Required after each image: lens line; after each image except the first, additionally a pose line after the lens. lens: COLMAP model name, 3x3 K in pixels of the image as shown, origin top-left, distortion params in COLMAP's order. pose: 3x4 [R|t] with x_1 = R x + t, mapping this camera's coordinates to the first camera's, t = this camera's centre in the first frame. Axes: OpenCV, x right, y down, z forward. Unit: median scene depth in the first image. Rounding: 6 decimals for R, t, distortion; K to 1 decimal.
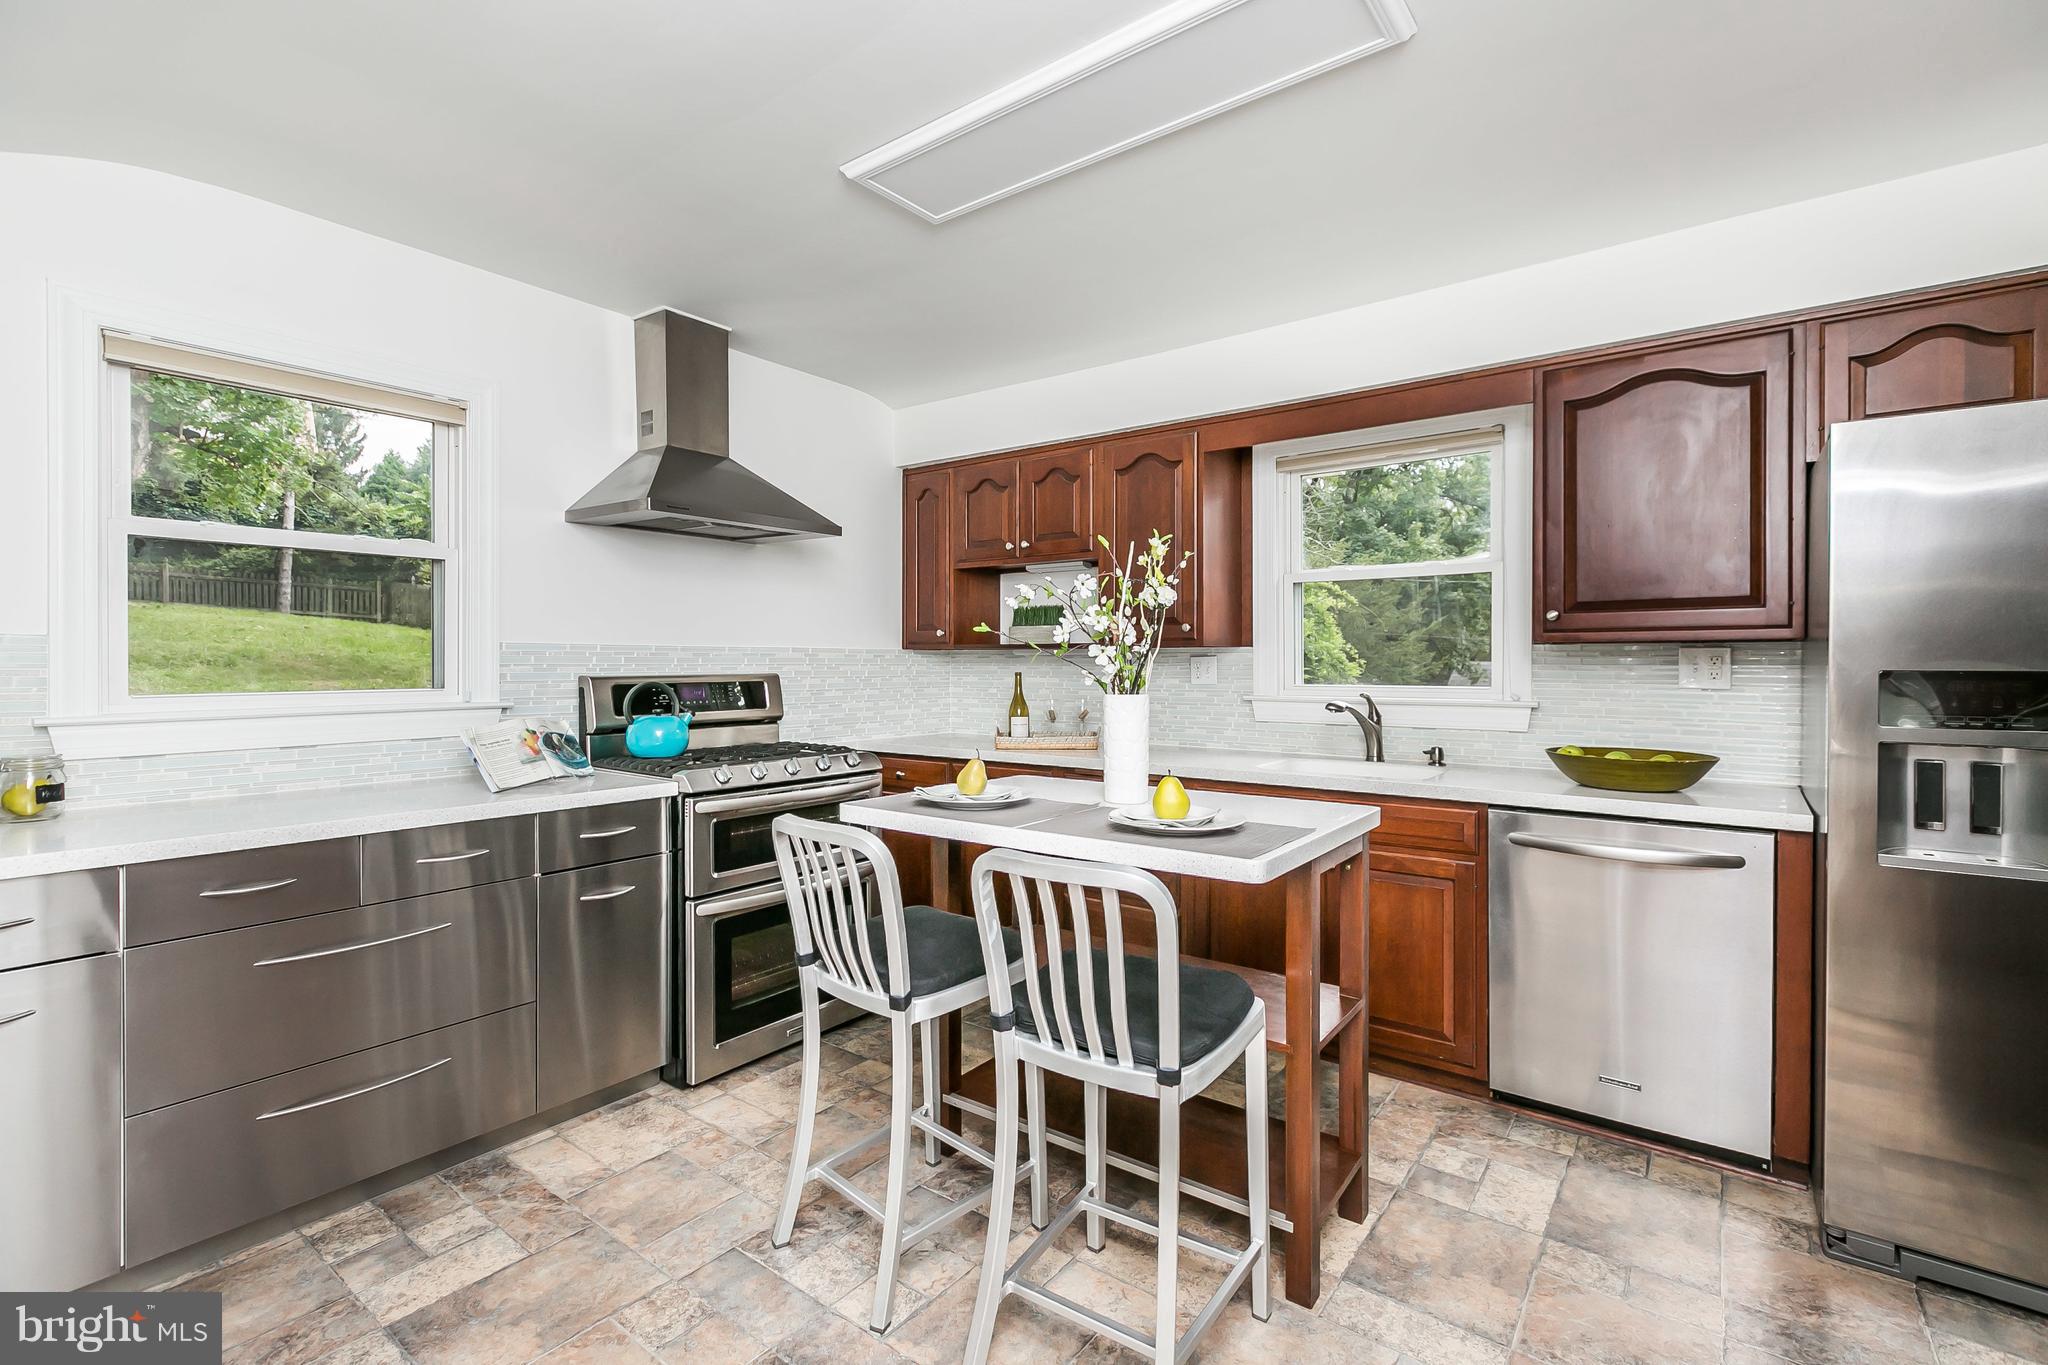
lens RADIAL K [[916.4, 0, 1023.9], [0, 916.4, 666.1], [0, 0, 1]] dist [-0.001513, 0.000023]
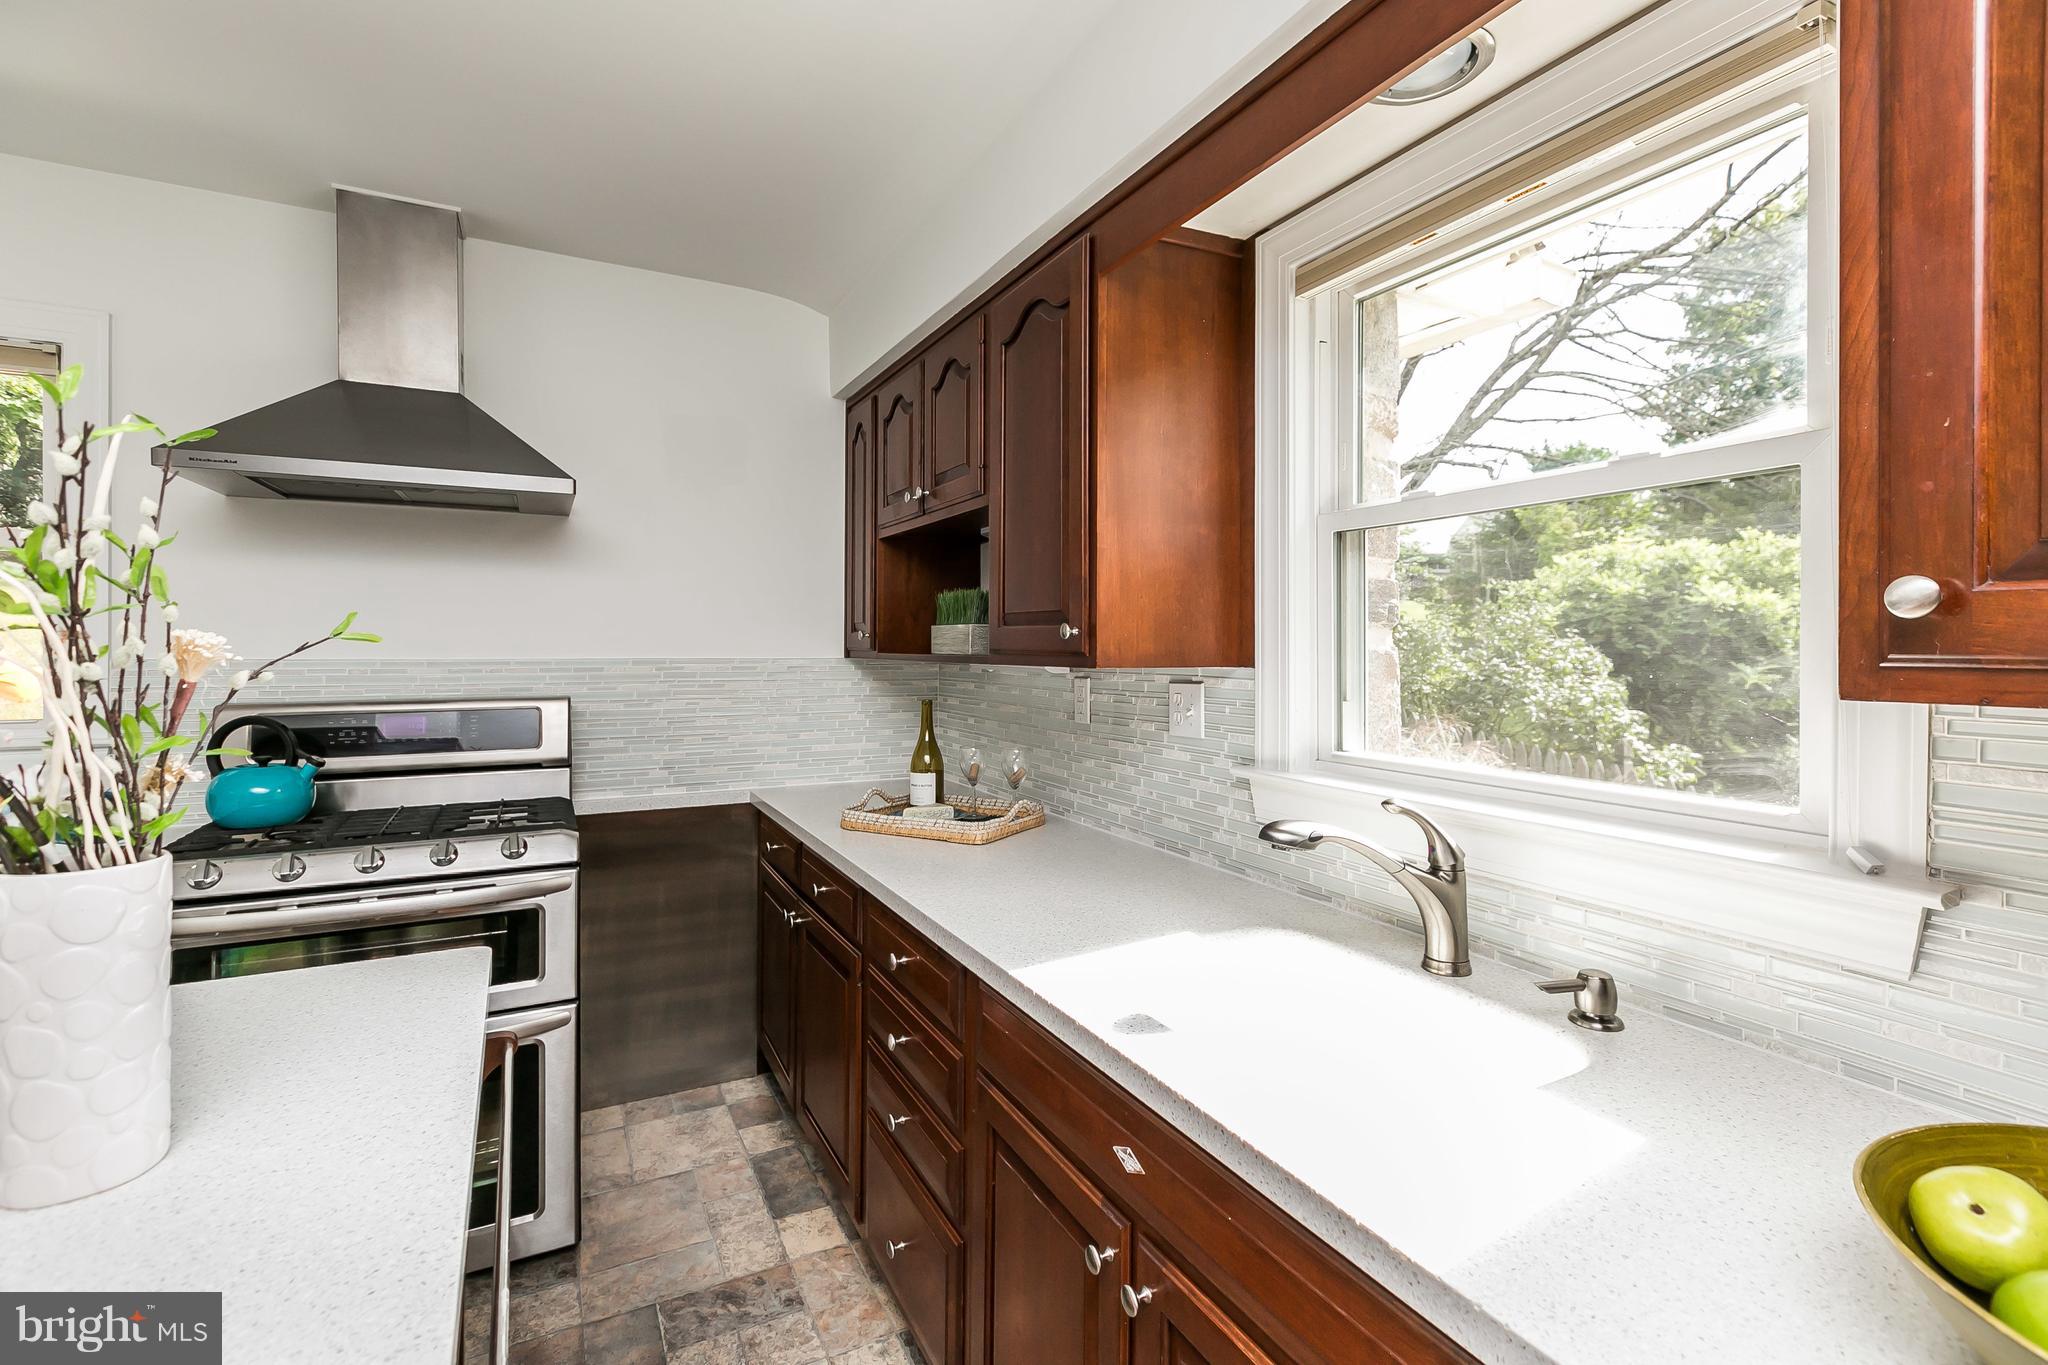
lens RADIAL K [[928.6, 0, 1003.1], [0, 928.6, 643.0], [0, 0, 1]] dist [-0.002815, -0.000755]
pose [[0.895264, 0.000157, -0.445536, 0.334694], [-0.003987, 0.999963, -0.007659, -0.028206], [0.445518, 0.008633, 0.895231, 0.485111]]
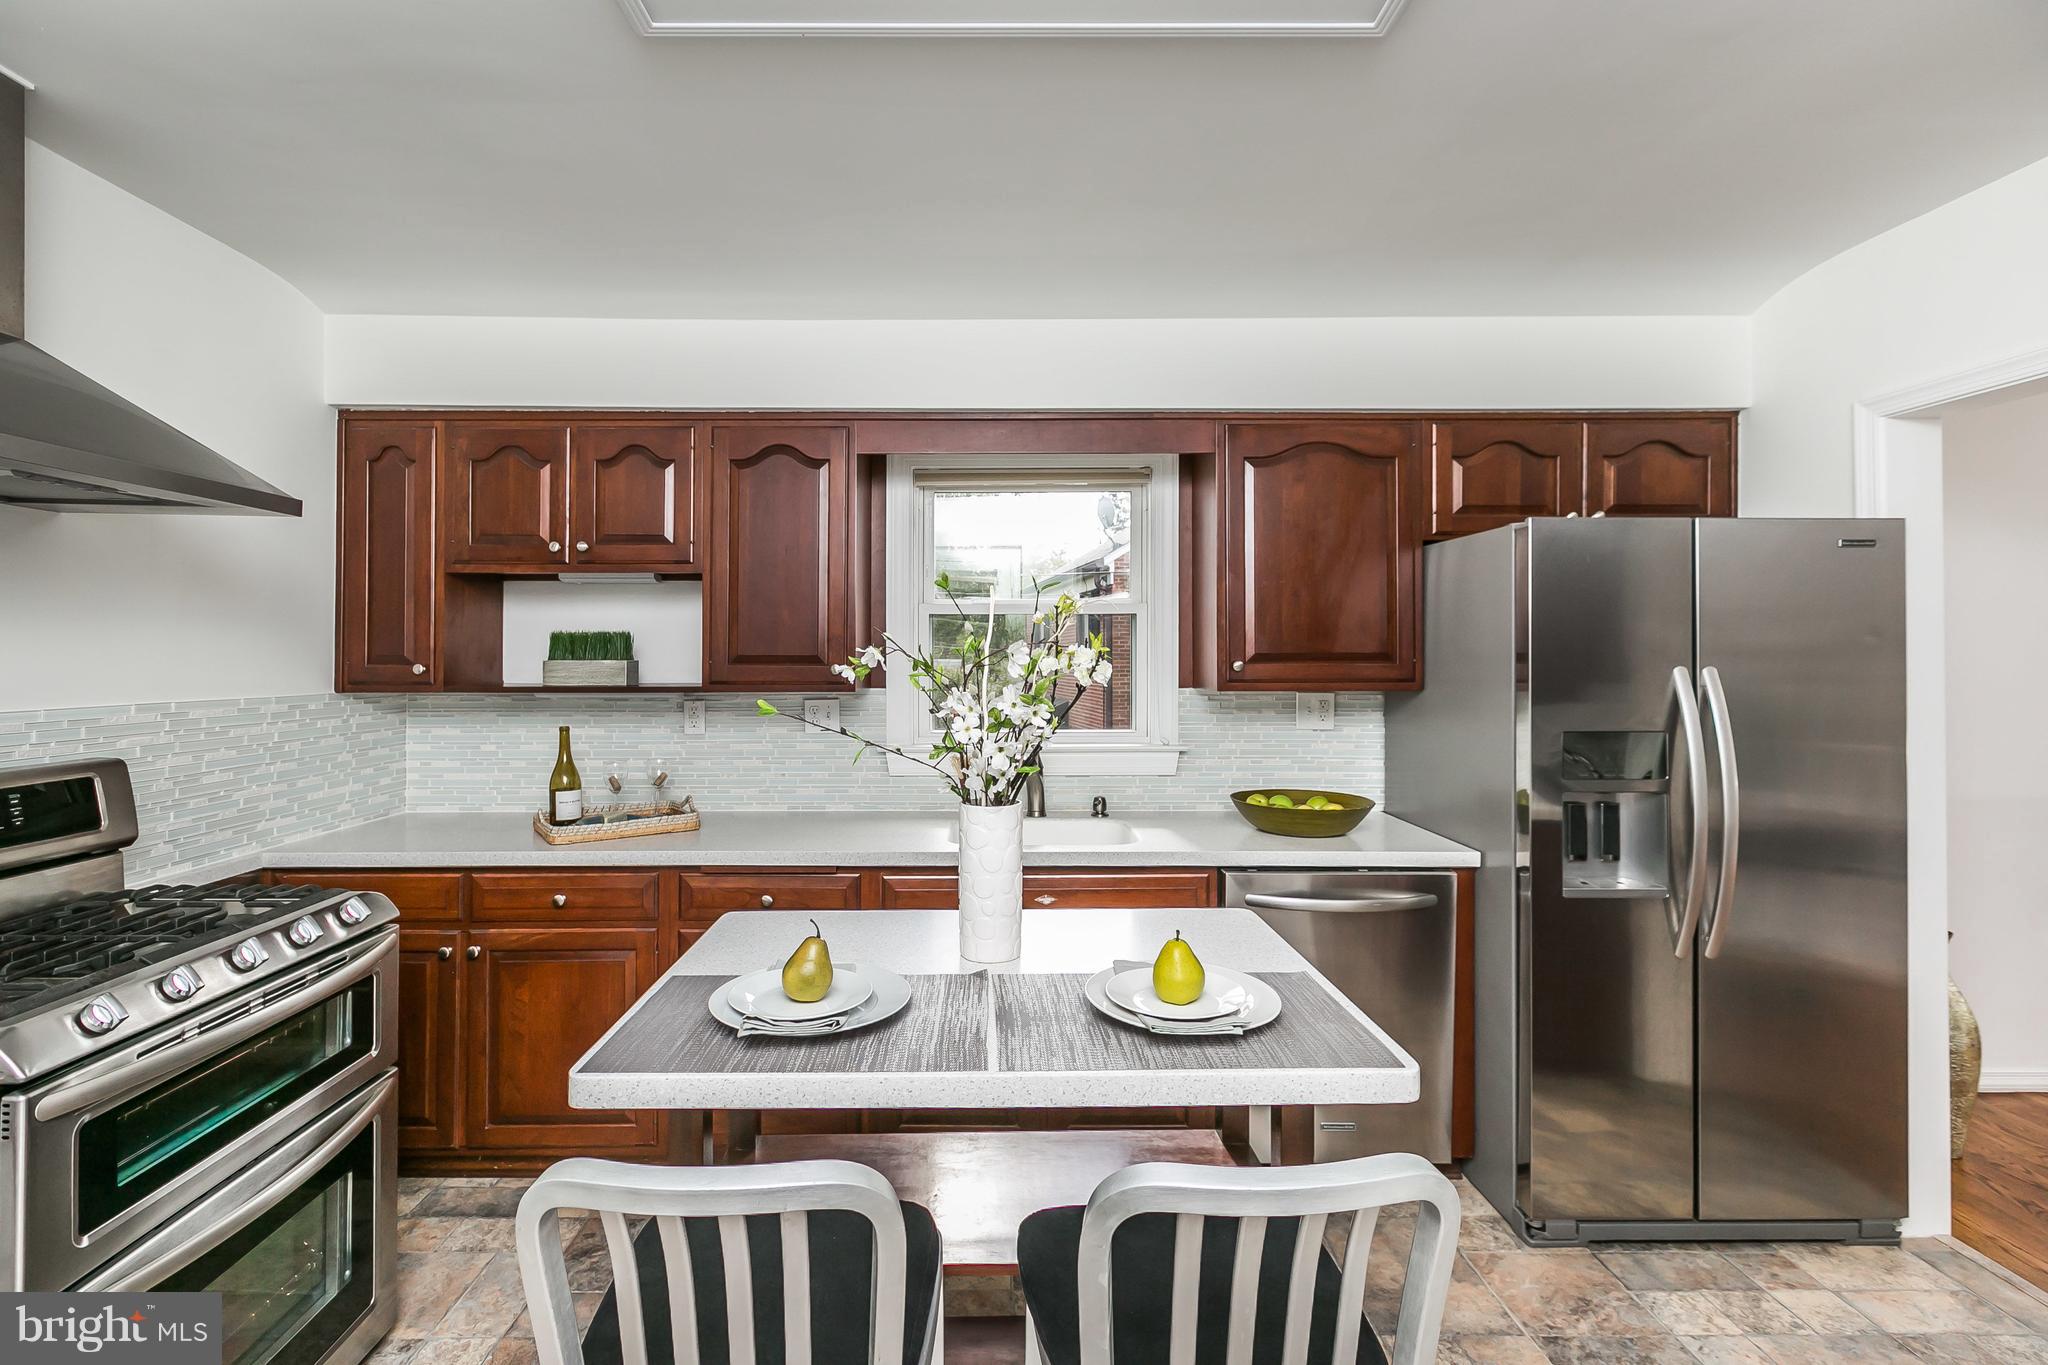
lens RADIAL K [[928.6, 0, 1003.1], [0, 928.6, 643.0], [0, 0, 1]] dist [-0.002815, -0.000755]
pose [[0.794641, 0.007332, 0.607035, -0.179382], [0.004634, 0.999825, -0.018143, -0.045010], [-0.607062, 0.017230, 0.794468, 0.242491]]
